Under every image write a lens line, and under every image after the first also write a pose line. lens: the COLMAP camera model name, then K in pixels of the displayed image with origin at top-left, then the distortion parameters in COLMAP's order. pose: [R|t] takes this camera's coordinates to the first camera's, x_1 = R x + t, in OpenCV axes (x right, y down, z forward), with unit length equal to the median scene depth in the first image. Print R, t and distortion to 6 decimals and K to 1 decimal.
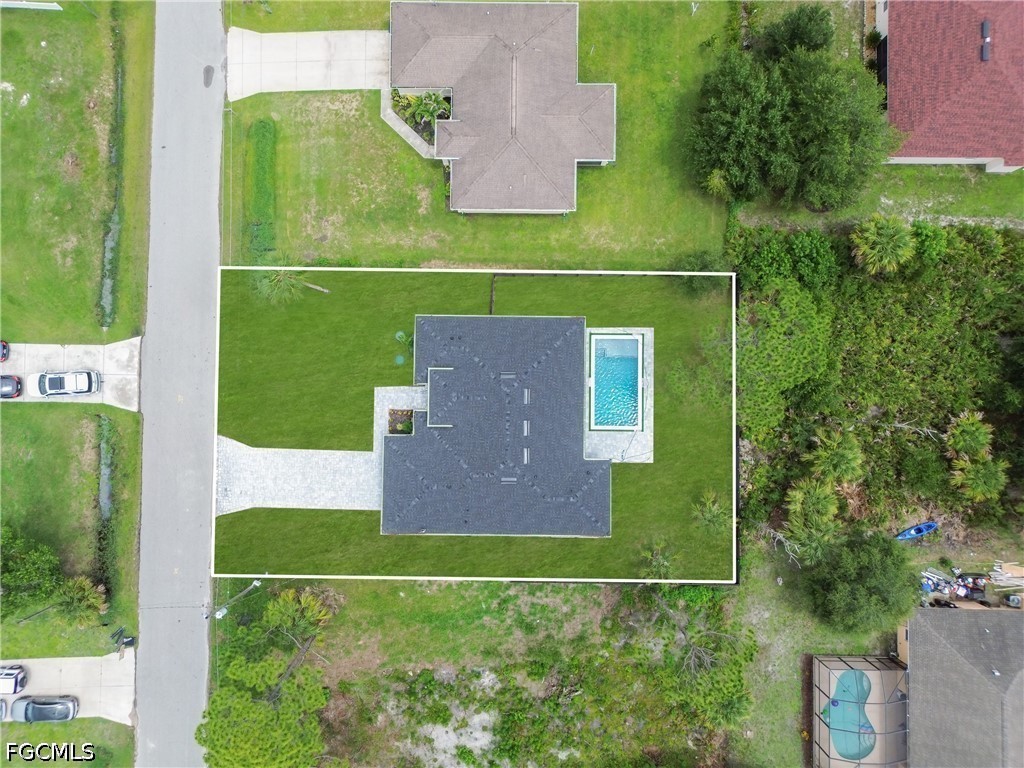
lens RADIAL K [[718.4, 0, 512.0], [0, 718.4, 384.0], [0, 0, 1]] dist [0.045482, -0.045970]
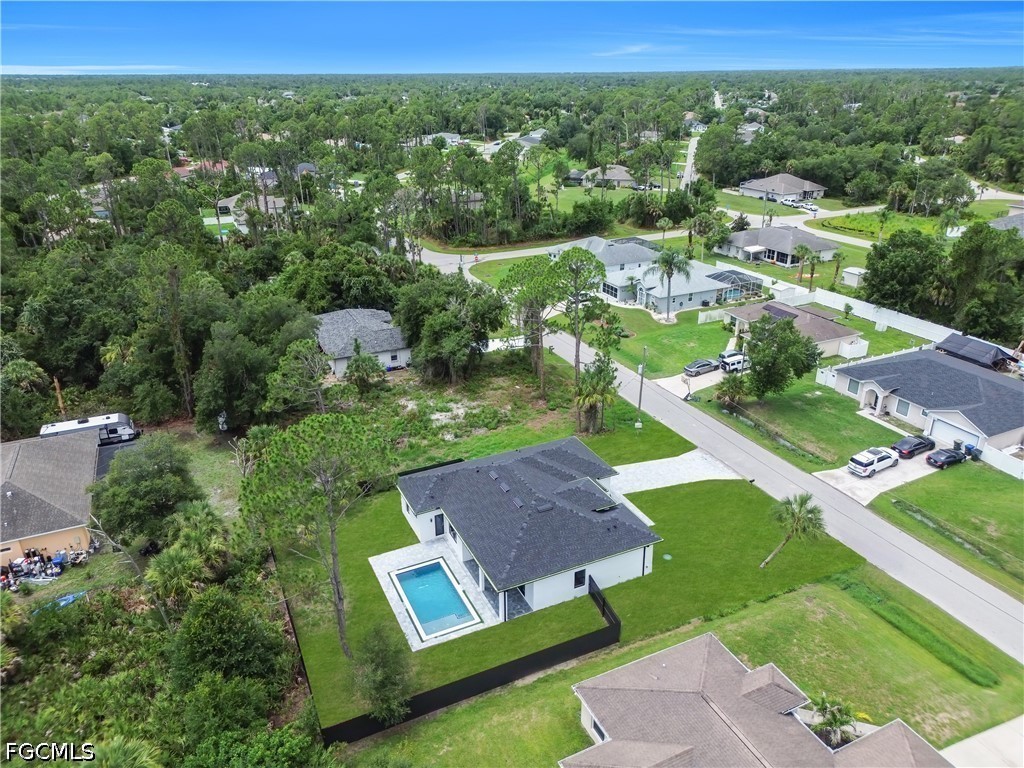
lens RADIAL K [[718.4, 0, 512.0], [0, 718.4, 384.0], [0, 0, 1]] dist [0.045482, -0.045970]
pose [[-0.898177, 0.184948, -0.398840, 0.360360], [-0.439057, -0.330849, 0.835325, -0.691080], [0.022536, 0.925383, 0.378363, 0.425752]]
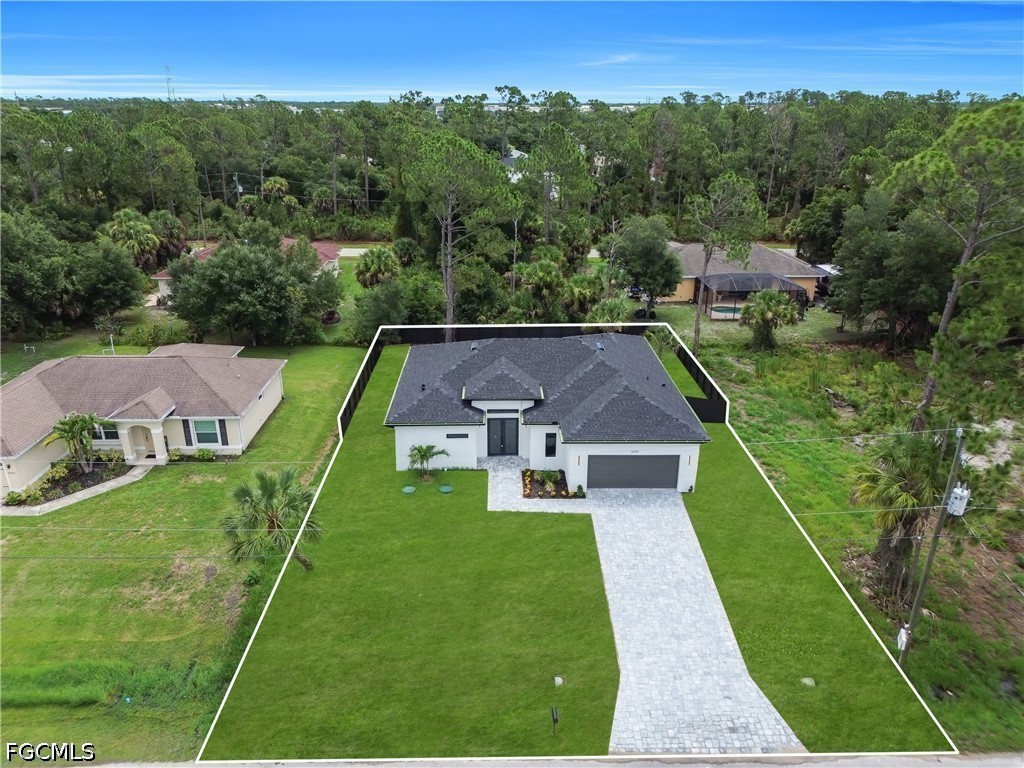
lens RADIAL K [[718.4, 0, 512.0], [0, 718.4, 384.0], [0, 0, 1]] dist [0.045482, -0.045970]
pose [[-0.032362, -0.357760, 0.933252, -0.725376], [0.999019, 0.016648, 0.041024, -0.002819], [-0.030213, 0.933665, 0.356871, 0.676876]]
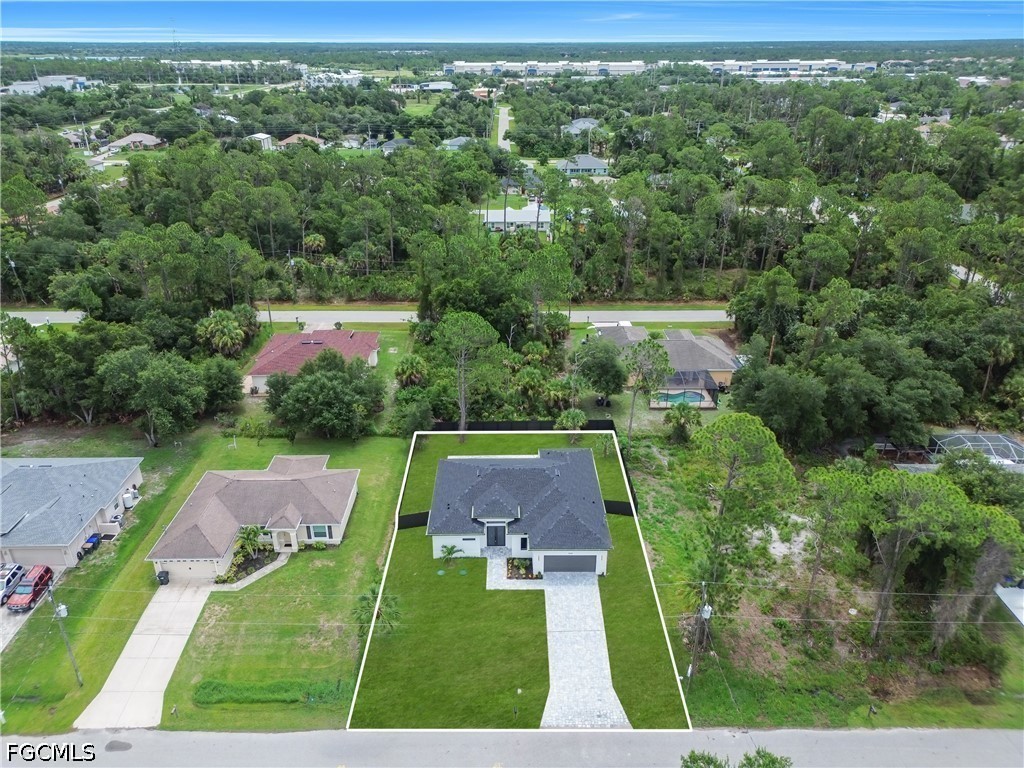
lens RADIAL K [[718.4, 0, 512.0], [0, 718.4, 384.0], [0, 0, 1]] dist [0.045482, -0.045970]
pose [[-0.020707, -0.425995, 0.904489, -1.048699], [0.999465, 0.014077, 0.029512, 0.005589], [-0.025304, 0.904616, 0.425476, 0.250827]]
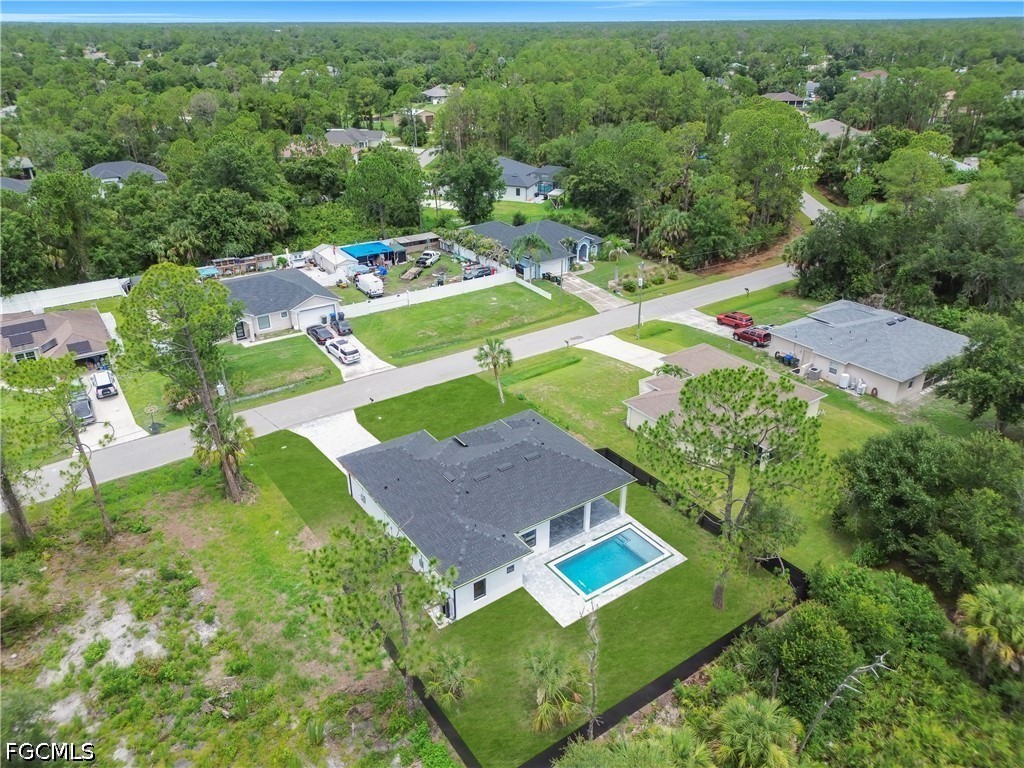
lens RADIAL K [[718.4, 0, 512.0], [0, 718.4, 384.0], [0, 0, 1]] dist [0.045482, -0.045970]
pose [[0.580334, 0.368503, -0.726235, 0.615760], [-0.814105, 0.285629, -0.505618, 0.459285], [0.021112, 0.884659, 0.465760, 0.416246]]
